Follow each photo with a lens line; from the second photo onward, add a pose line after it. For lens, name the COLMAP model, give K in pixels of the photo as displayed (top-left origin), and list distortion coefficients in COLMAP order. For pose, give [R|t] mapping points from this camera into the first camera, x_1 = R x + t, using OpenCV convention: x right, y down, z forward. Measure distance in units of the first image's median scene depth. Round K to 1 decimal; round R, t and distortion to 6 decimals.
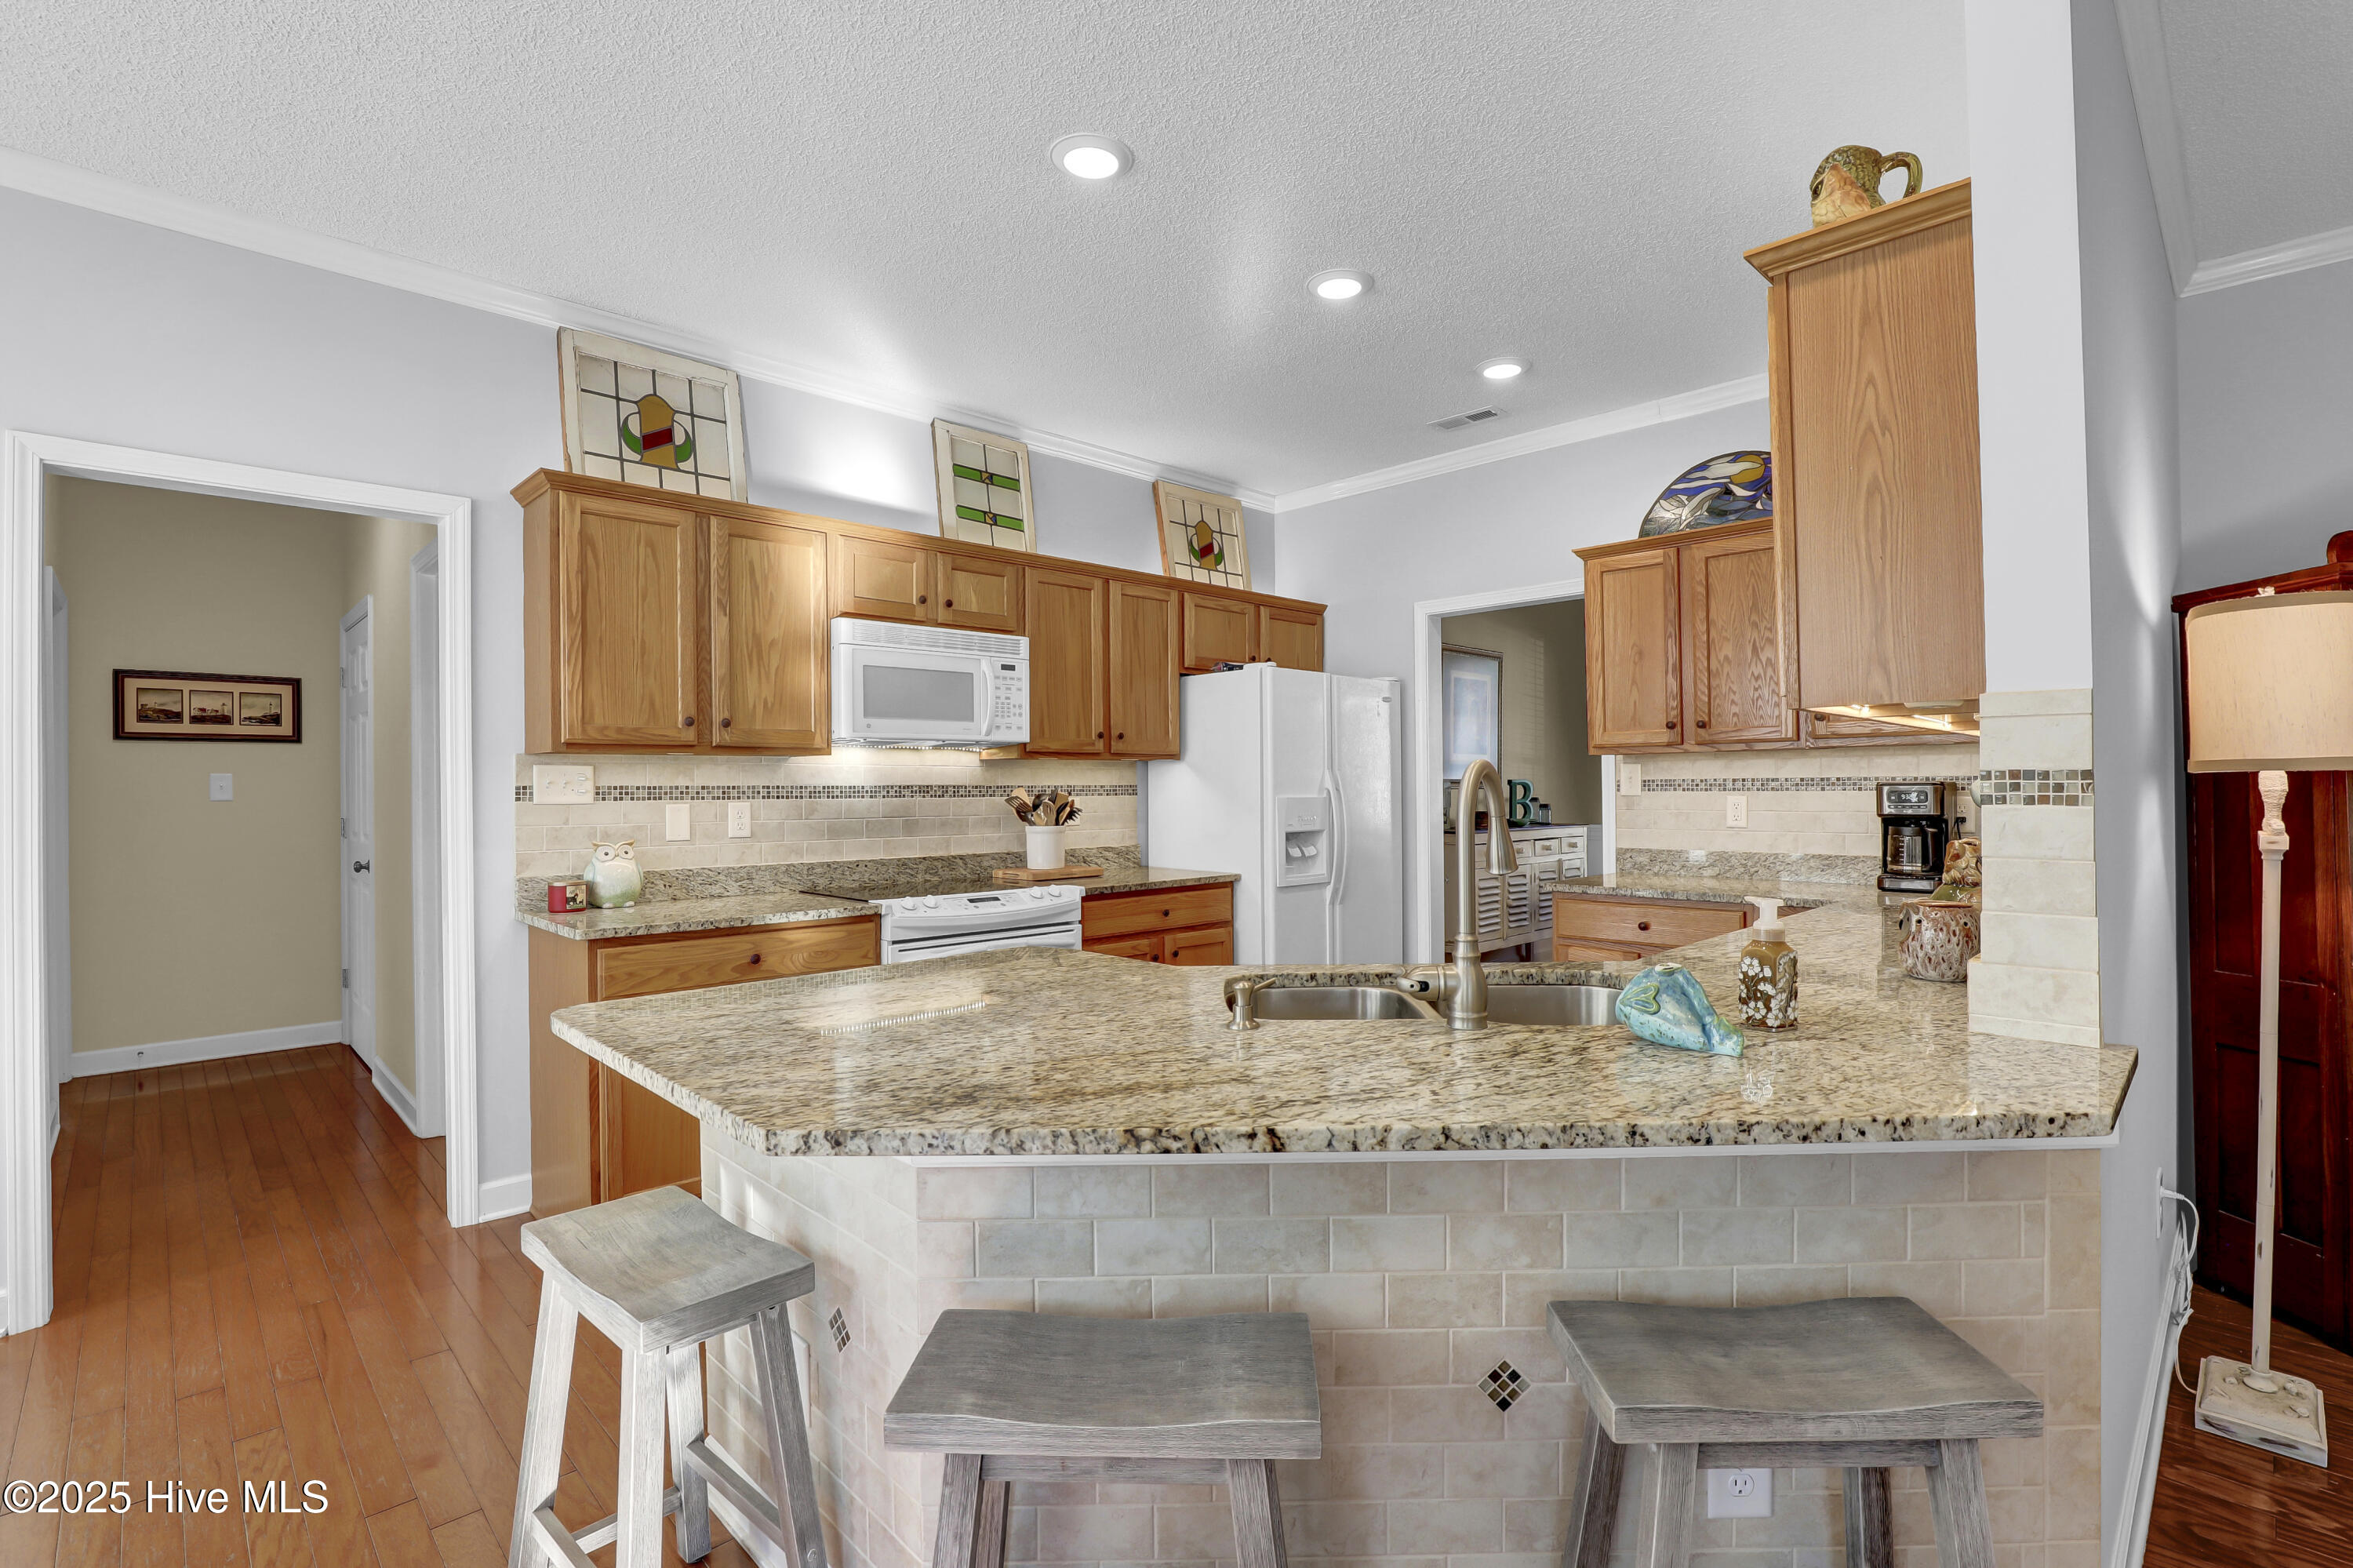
lens RADIAL K [[1112.4, 0, 1193.0], [0, 1112.4, 782.3], [0, 0, 1]] dist [-0.029122, 0.004628]
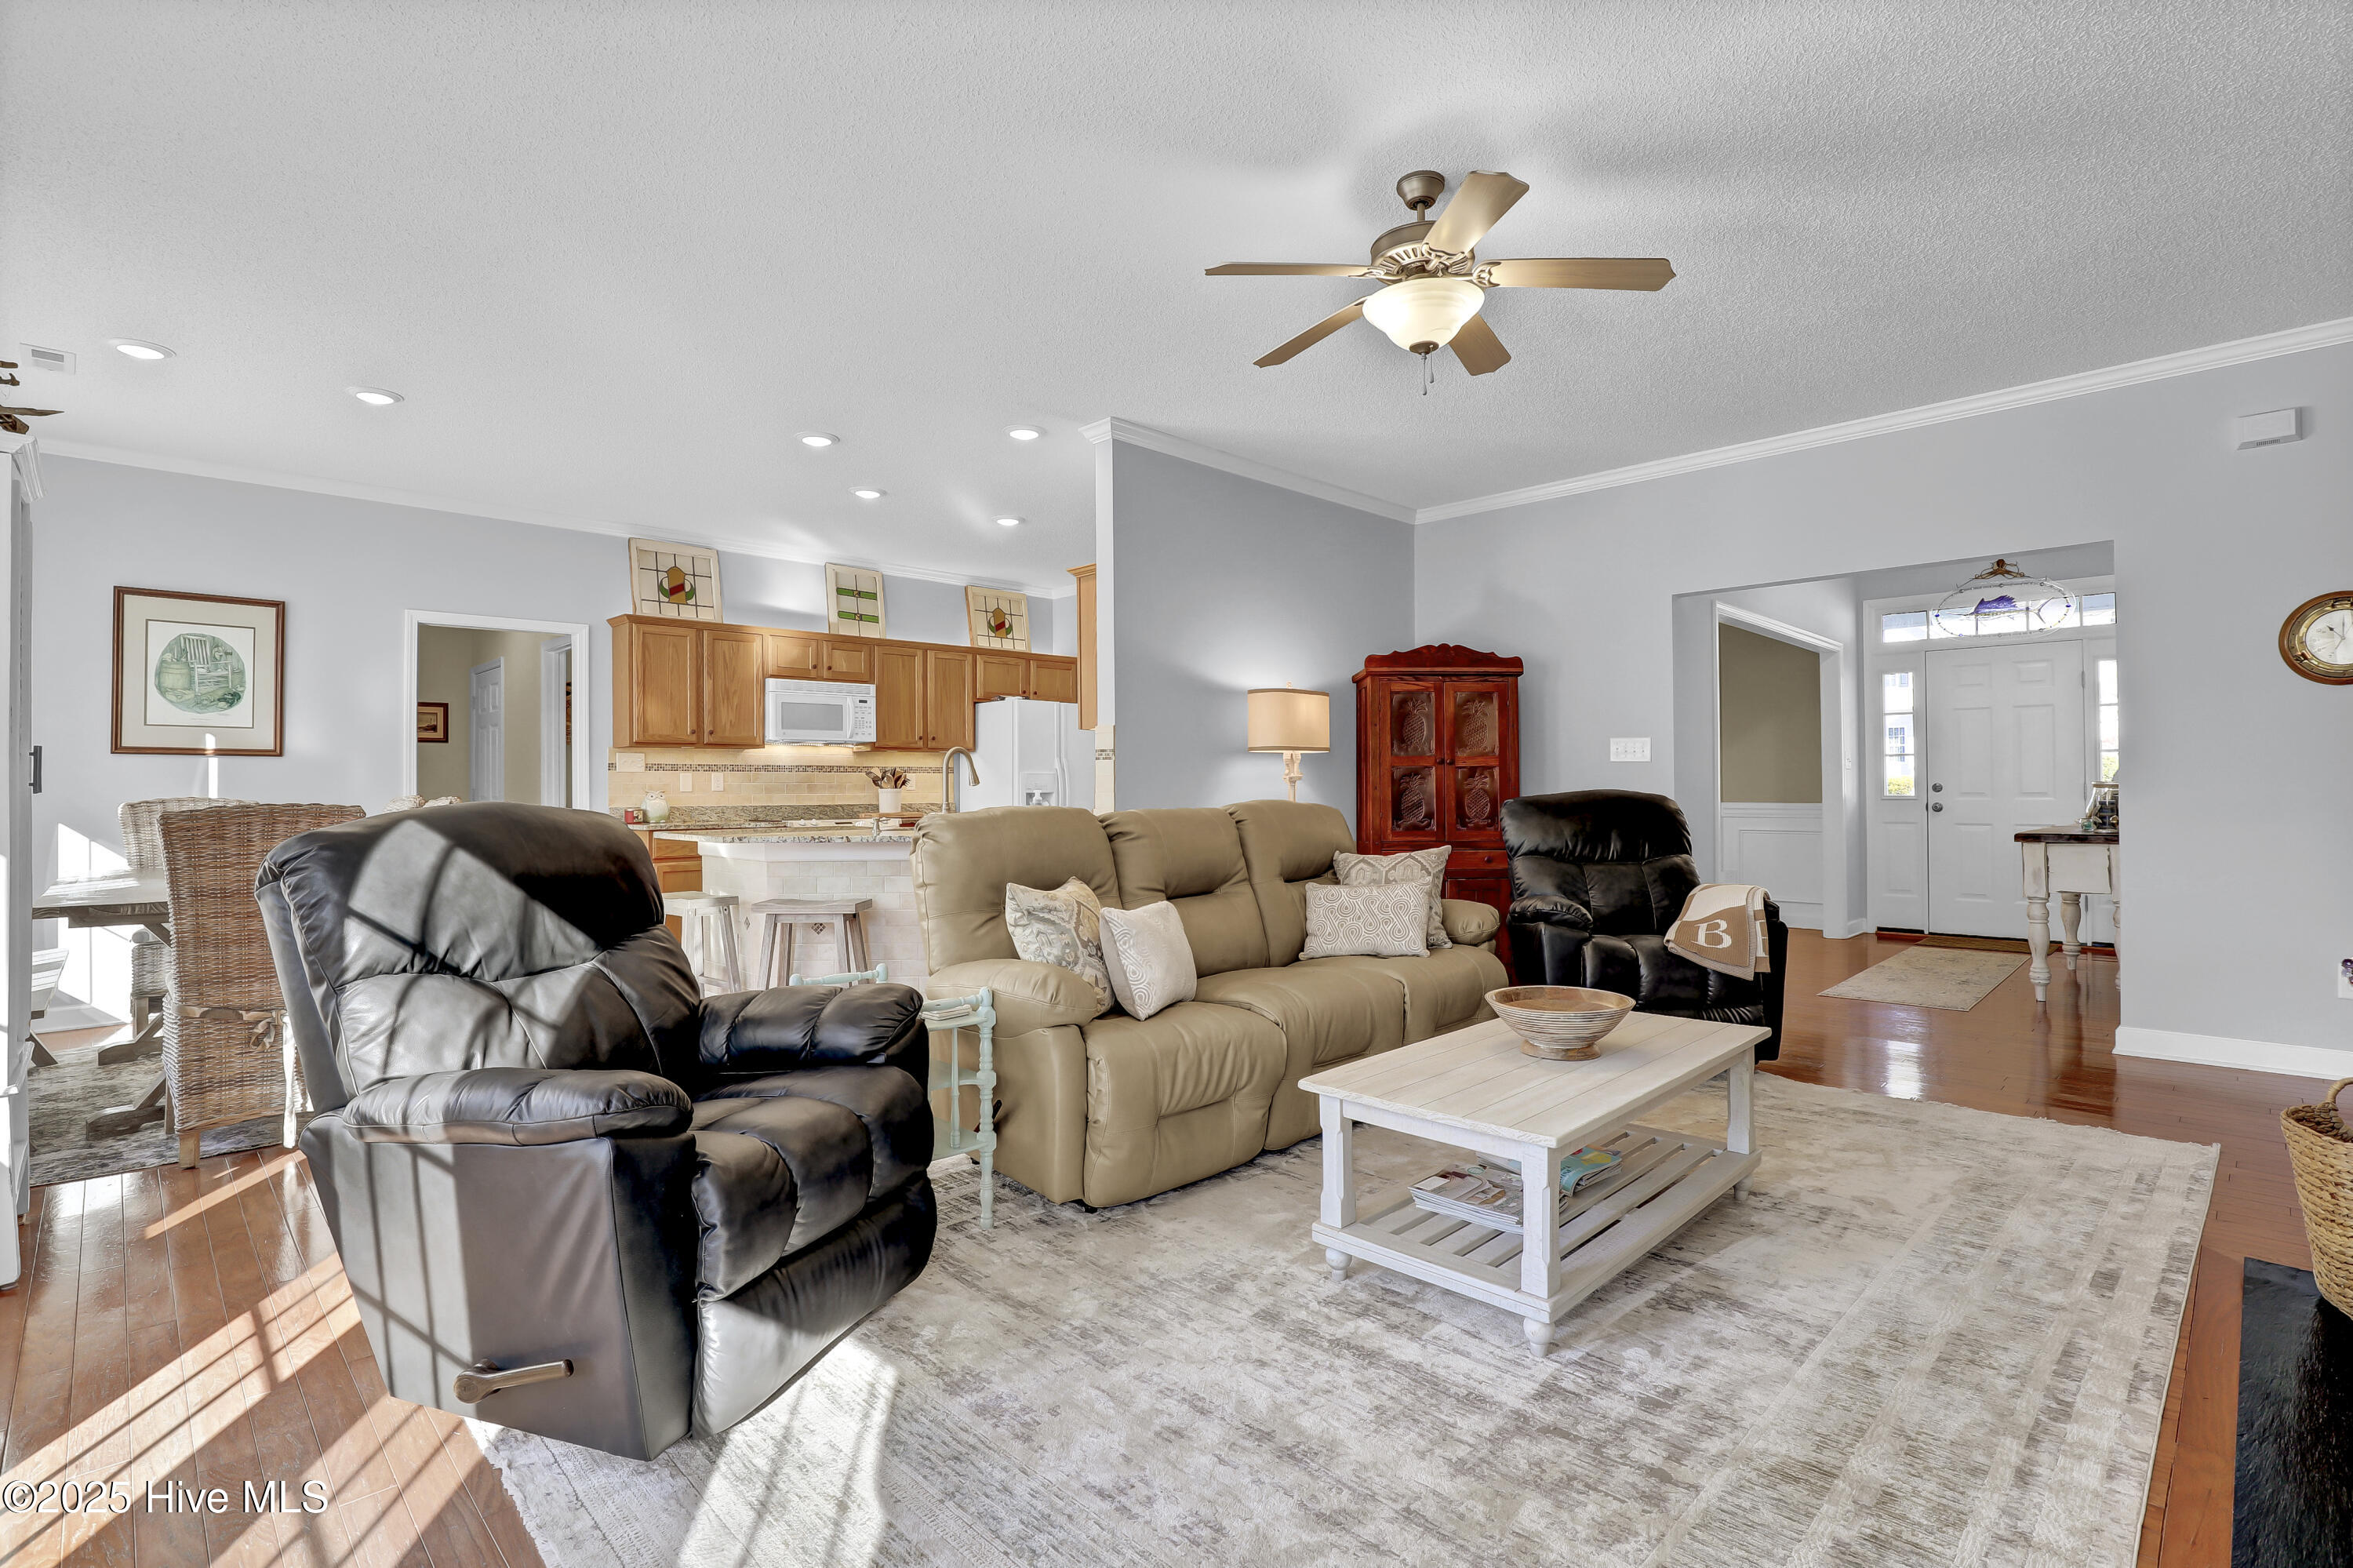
lens RADIAL K [[1112.4, 0, 1180.2], [0, 1112.4, 772.9], [0, 0, 1]] dist [-0.029122, 0.004628]
pose [[0.999991, -0.000417, -0.004123, 0.365558], [0.000376, 0.999951, -0.009898, 0.033781], [0.004127, 0.009897, 0.999943, -0.837774]]
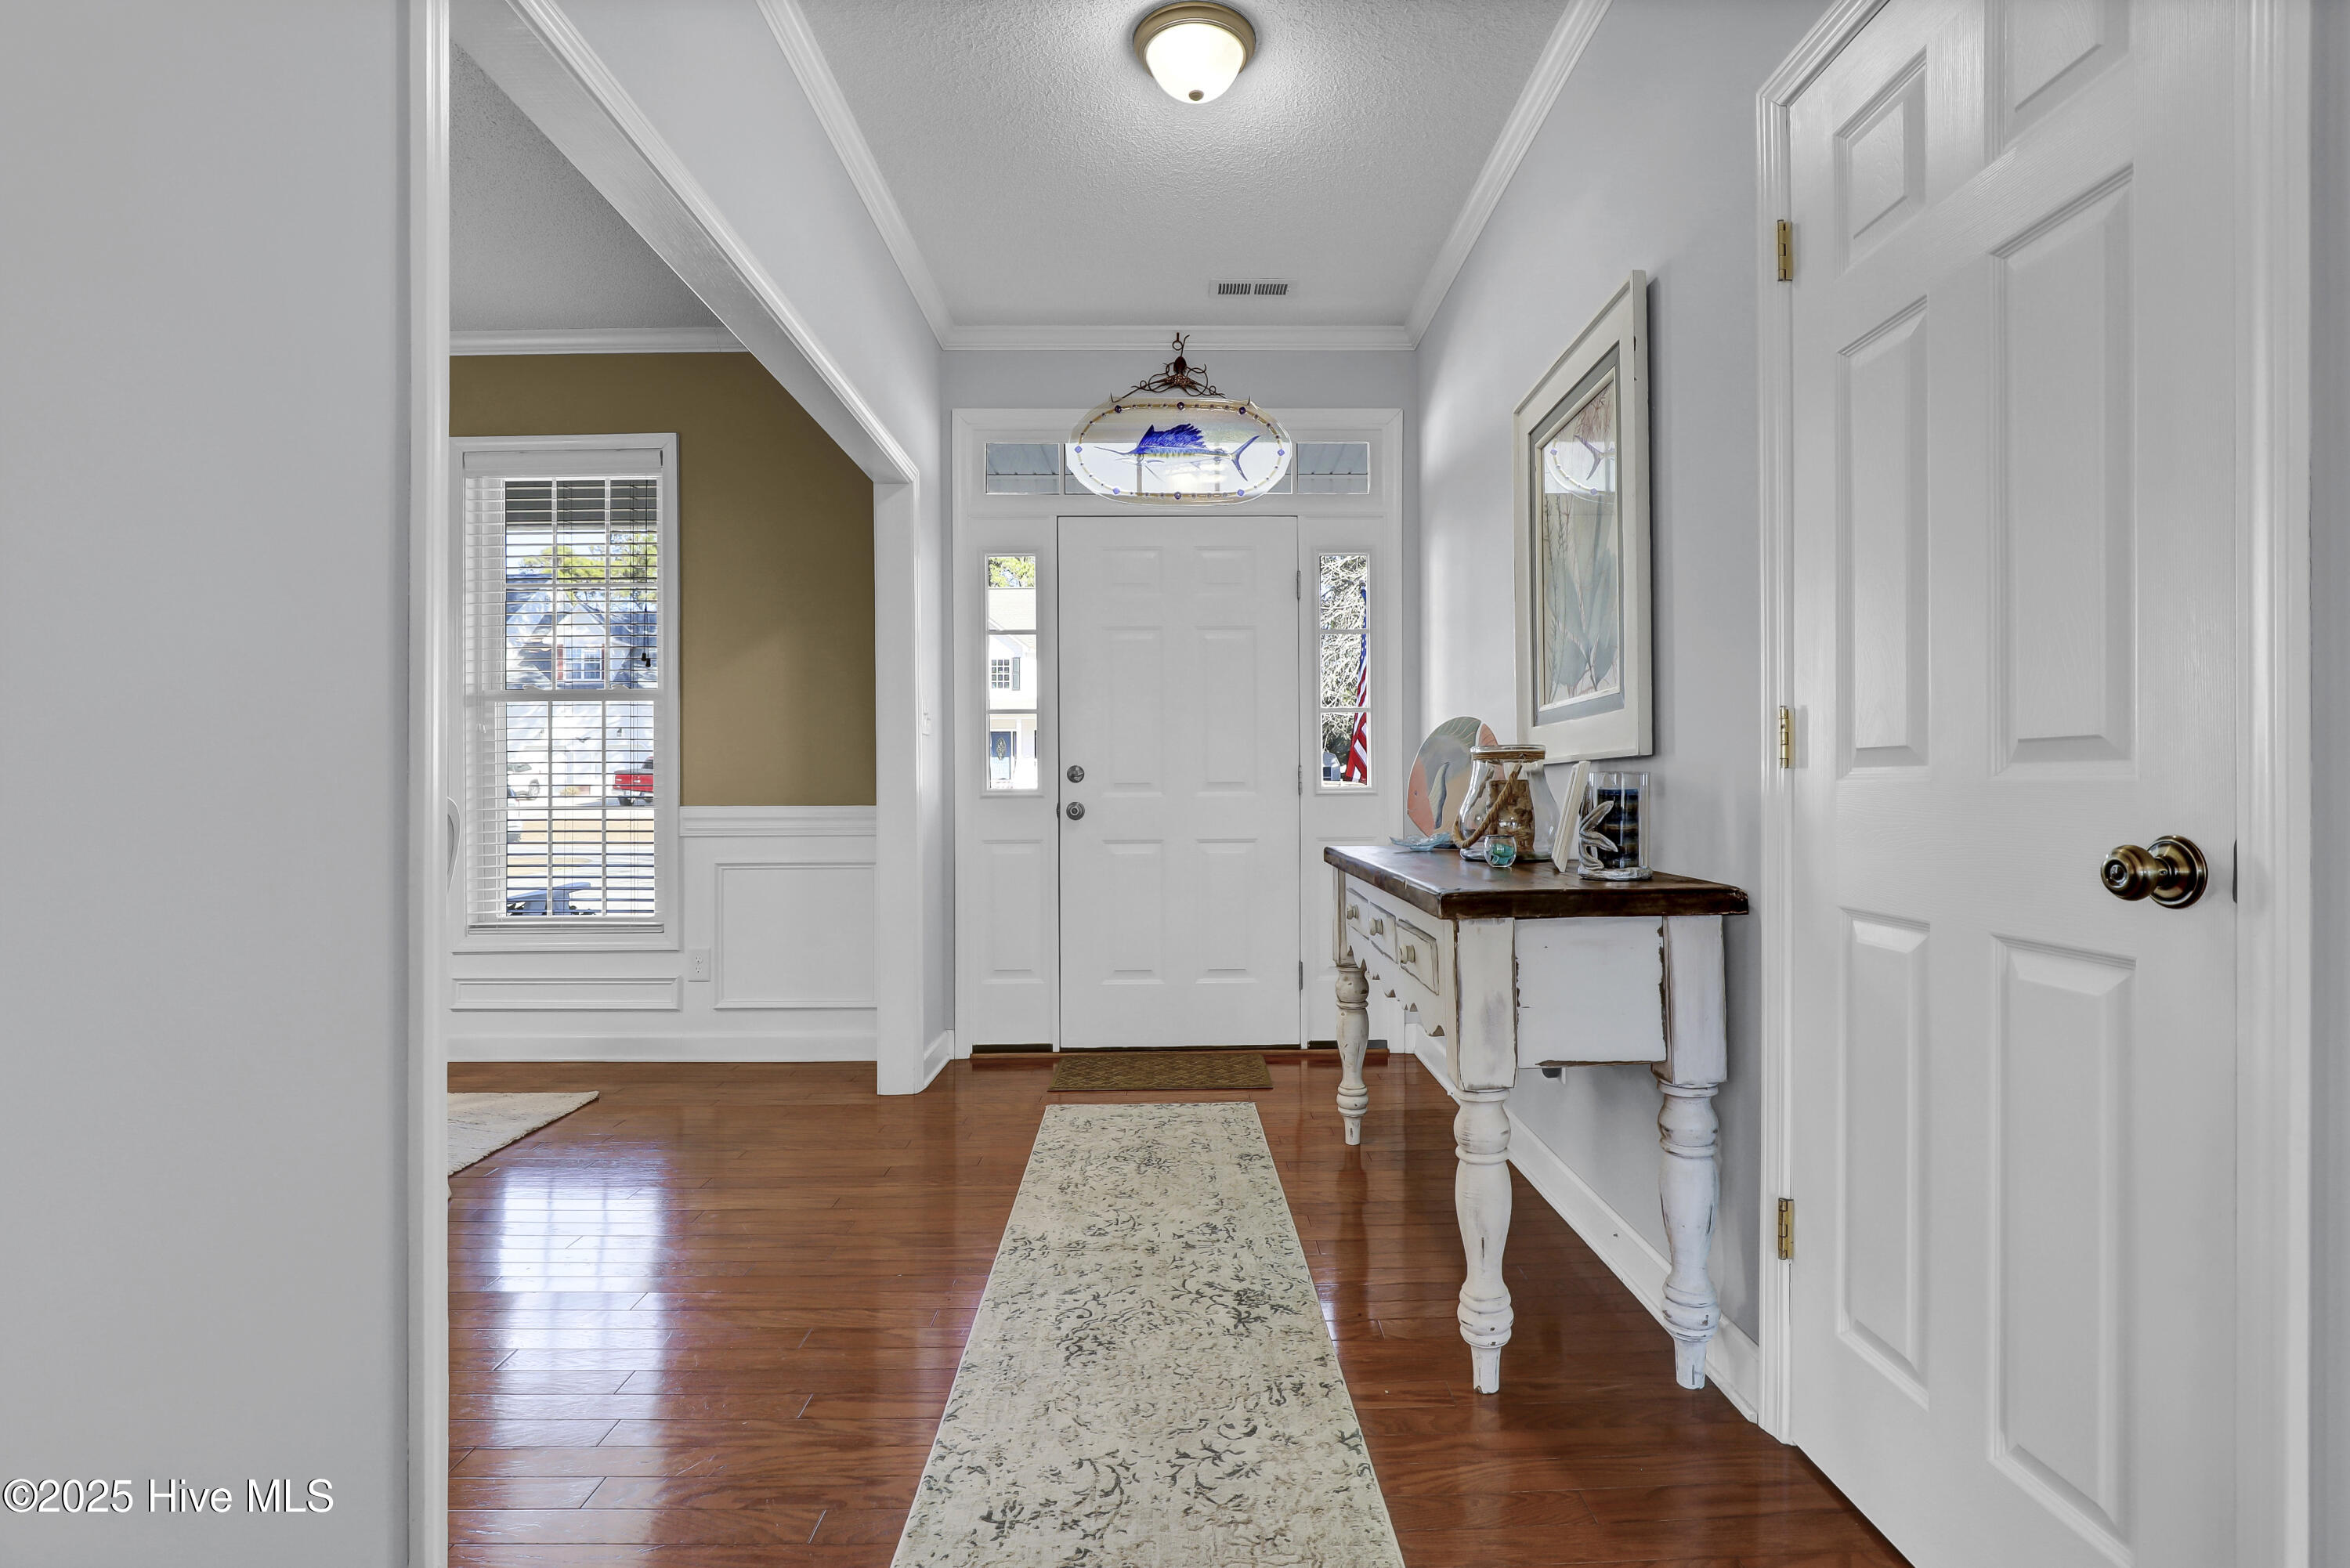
lens RADIAL K [[1110.9, 0, 1187.3], [0, 1110.9, 789.4], [0, 0, 1]] dist [-0.029122, 0.004628]
pose [[0.697365, 0.003657, 0.716706, 0.978073], [-0.003924, 0.999991, -0.001285, 0.055268], [-0.716705, -0.001916, 0.697374, 0.229301]]
